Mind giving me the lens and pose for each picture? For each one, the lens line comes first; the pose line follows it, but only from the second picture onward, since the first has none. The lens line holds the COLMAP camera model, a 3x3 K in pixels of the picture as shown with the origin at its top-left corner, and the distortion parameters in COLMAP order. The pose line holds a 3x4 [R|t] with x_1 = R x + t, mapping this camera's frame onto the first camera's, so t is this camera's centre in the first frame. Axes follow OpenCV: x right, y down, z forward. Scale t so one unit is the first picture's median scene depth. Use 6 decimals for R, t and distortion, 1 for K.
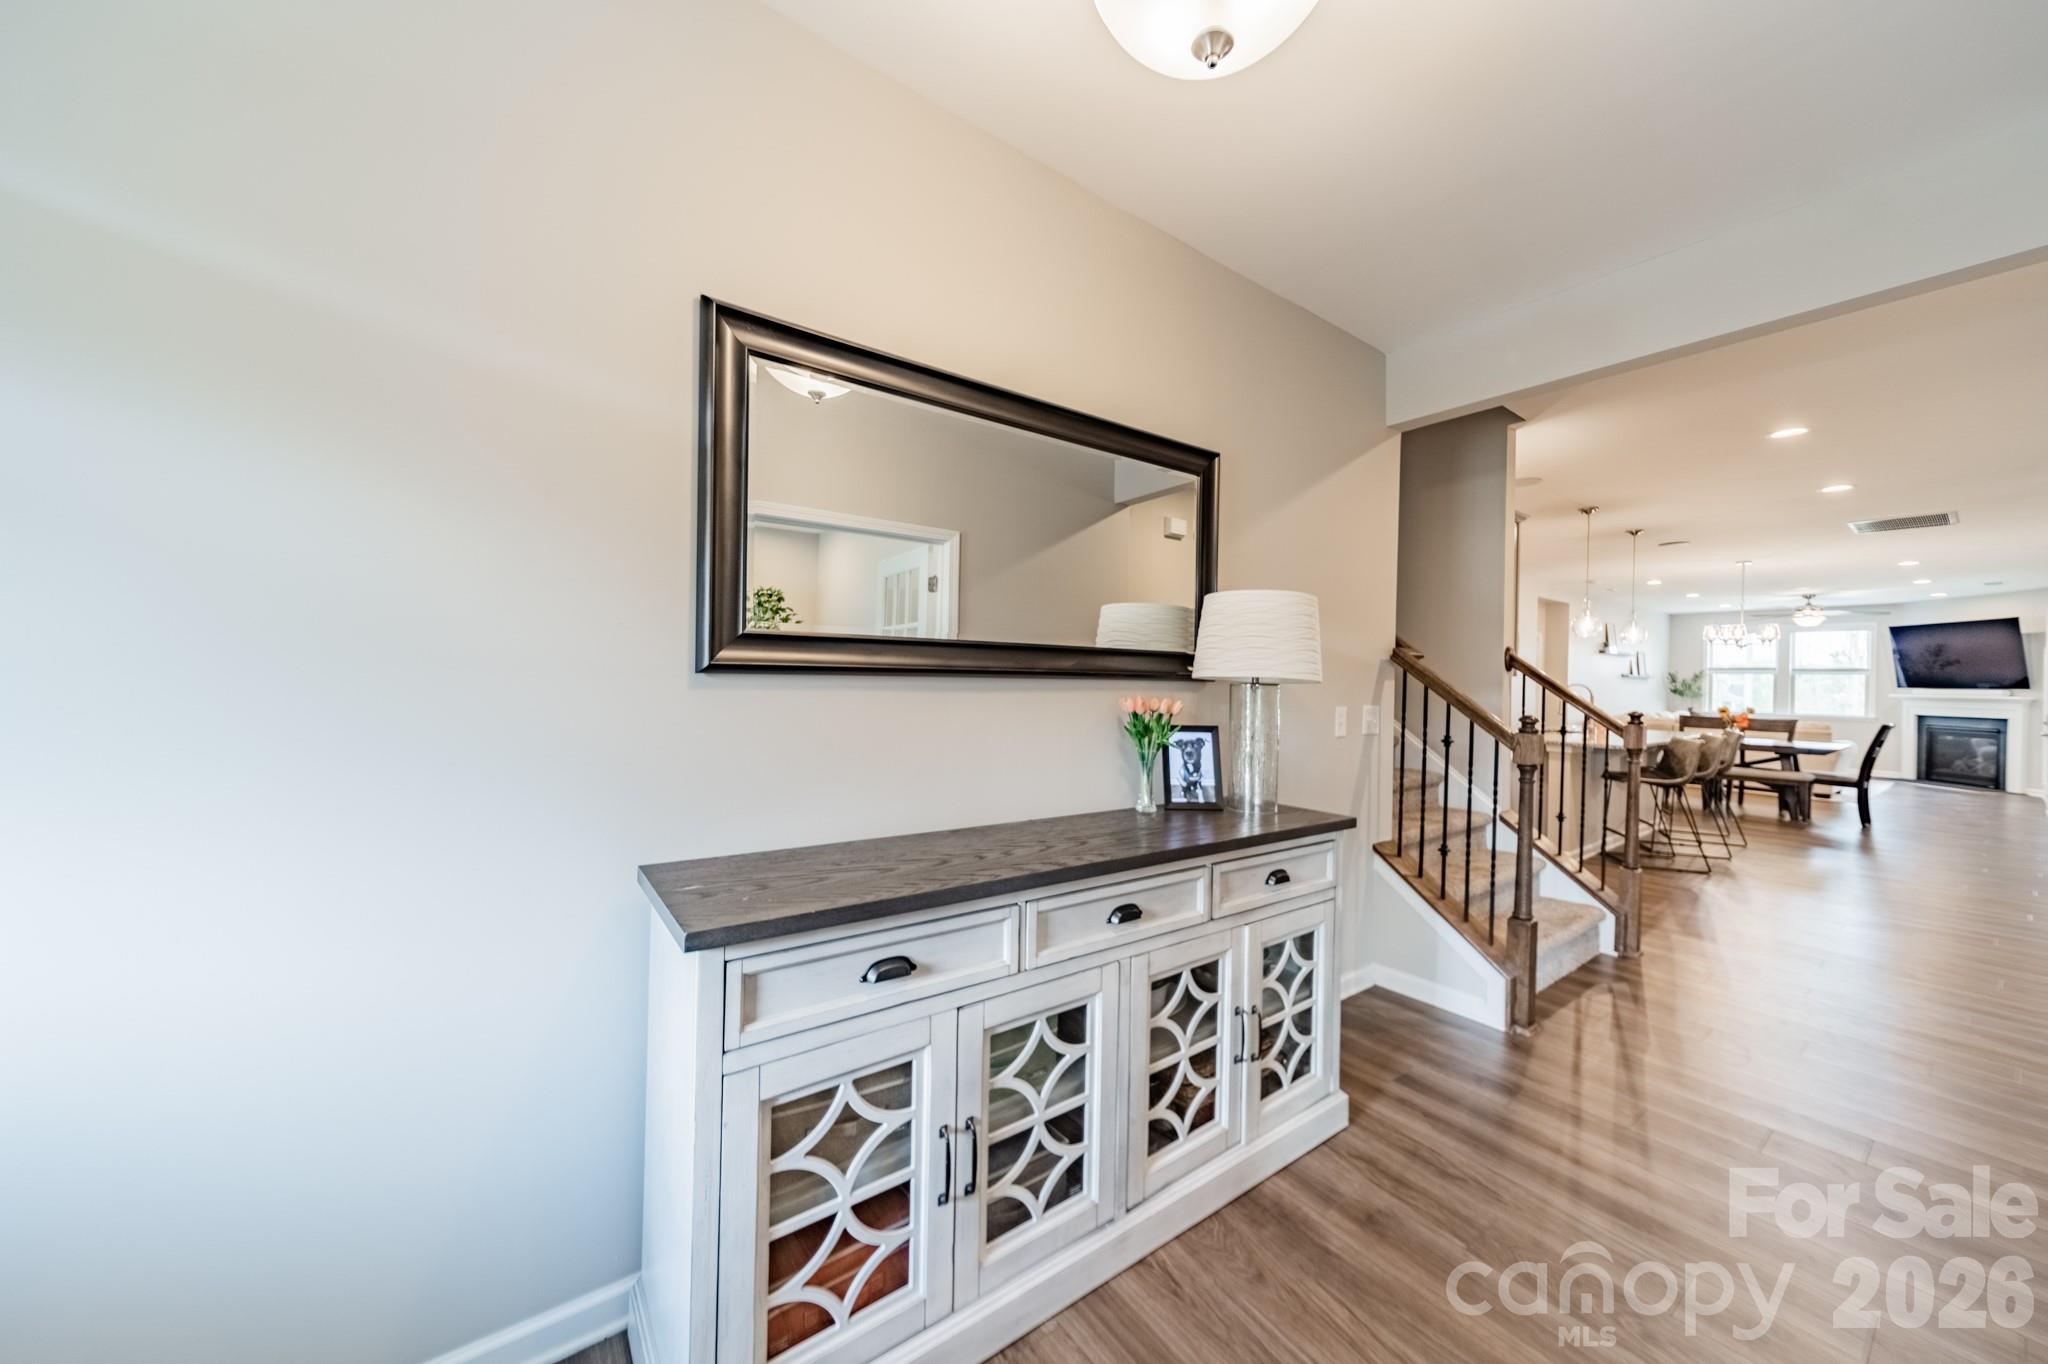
lens RADIAL K [[717.7, 0, 1033.8], [0, 717.7, 680.8], [0, 0, 1]] dist [0.007003, -0.000372]
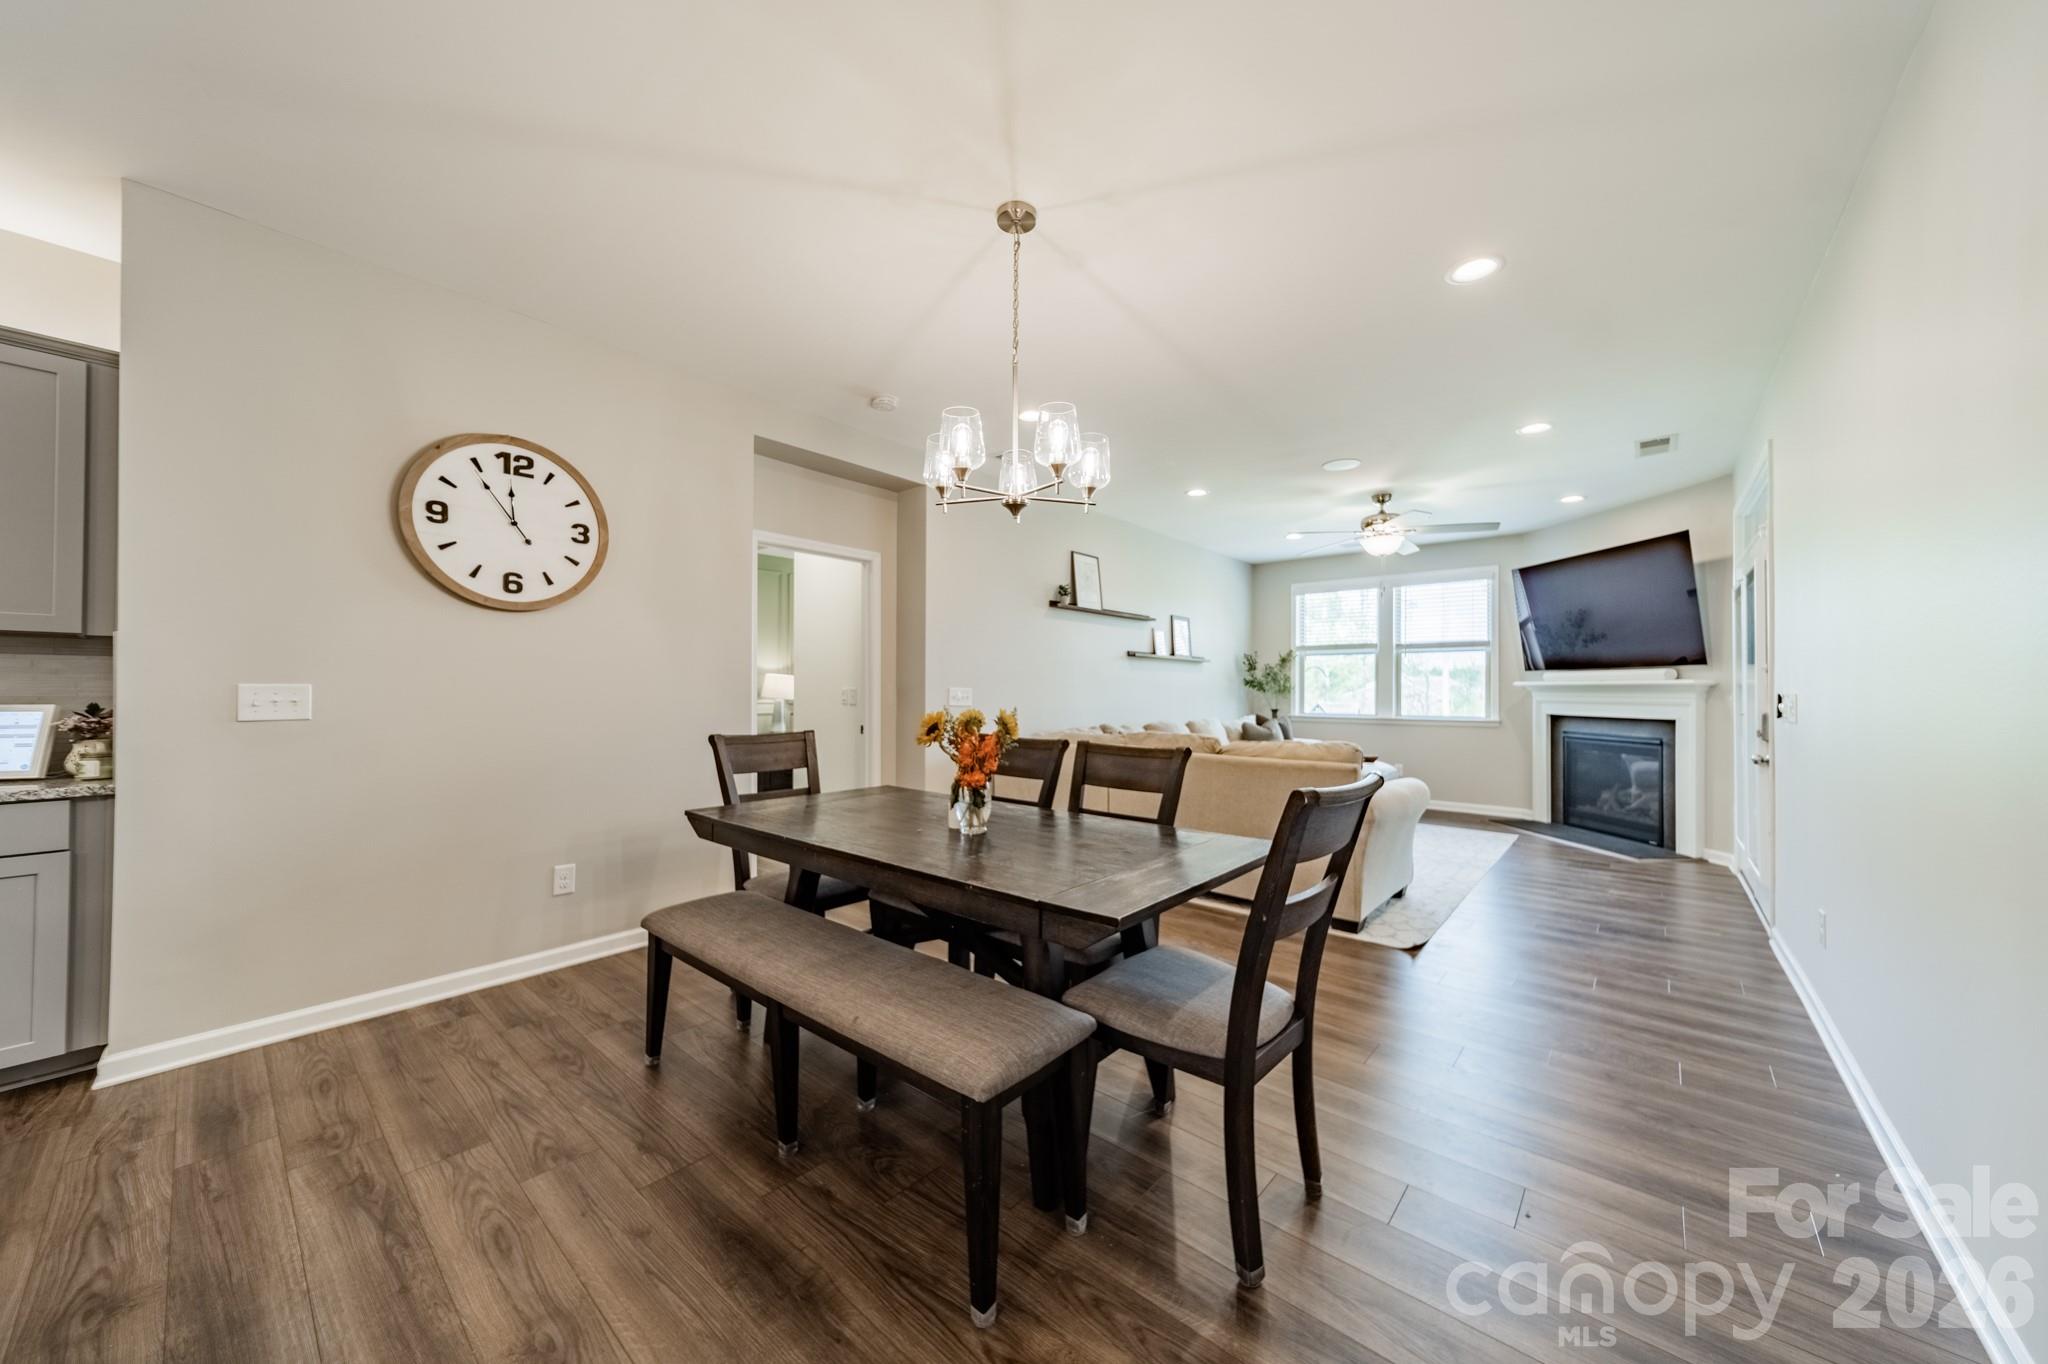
lens RADIAL K [[717.7, 0, 1029.7], [0, 717.7, 685.1], [0, 0, 1]] dist [0.007003, -0.000372]
pose [[0.973465, -0.012201, 0.228511, 0.683831], [0.013945, 0.999885, -0.006019, 0.020719], [-0.228411, 0.009045, 0.973523, 0.534063]]
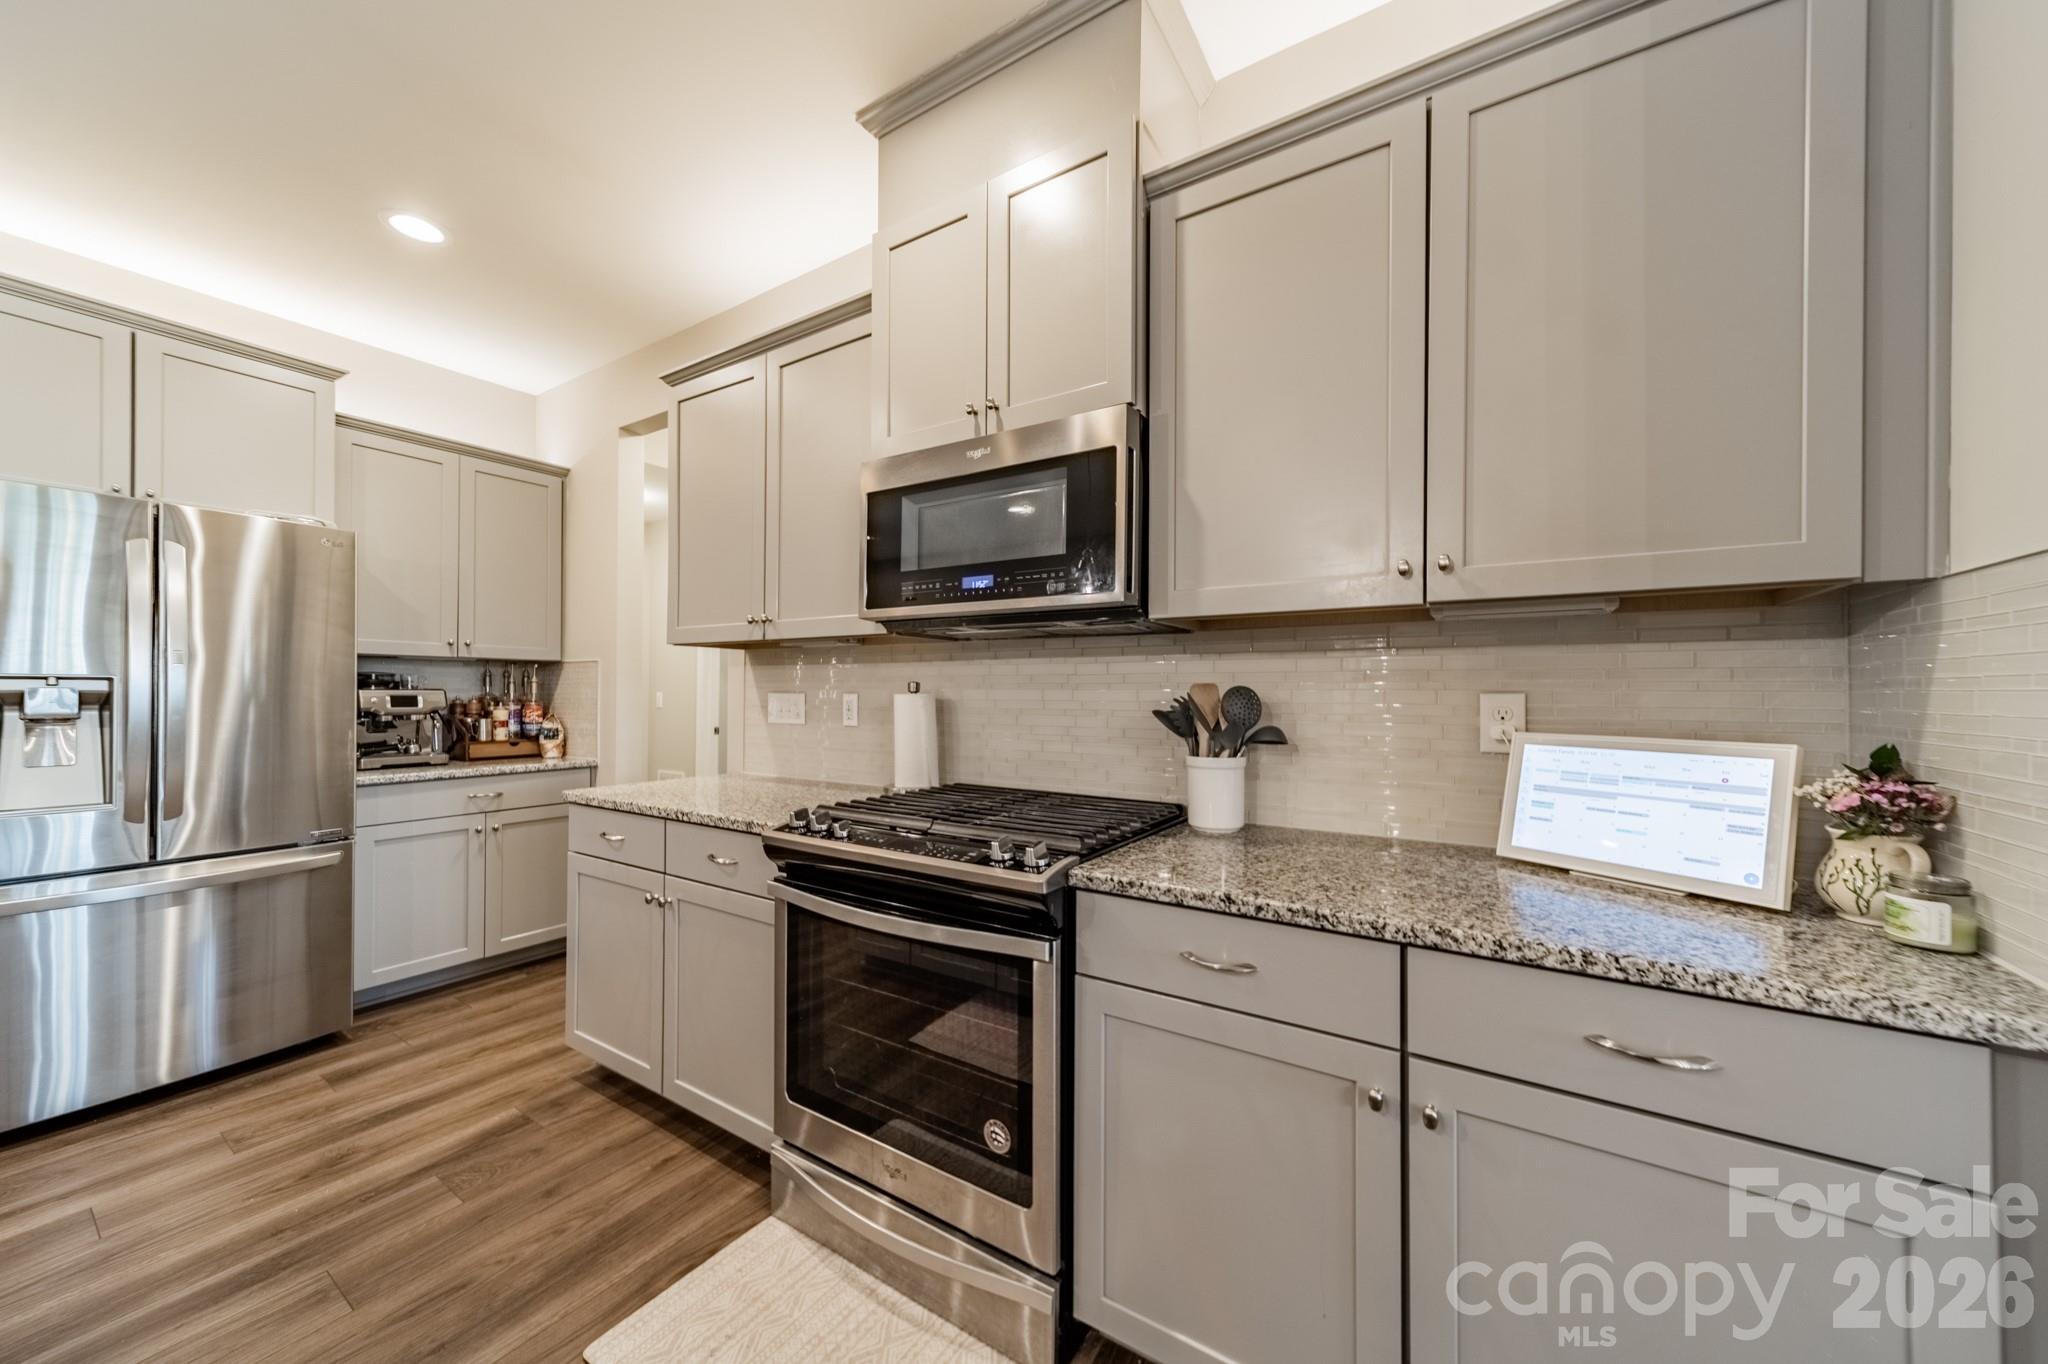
lens RADIAL K [[717.7, 0, 1031.1], [0, 717.7, 690.4], [0, 0, 1]] dist [0.007003, -0.000372]
pose [[0.354239, -0.019735, -0.934947, 0.499982], [0.001554, 0.999788, -0.020515, 0.015594], [0.935154, 0.005814, 0.354195, 0.685539]]
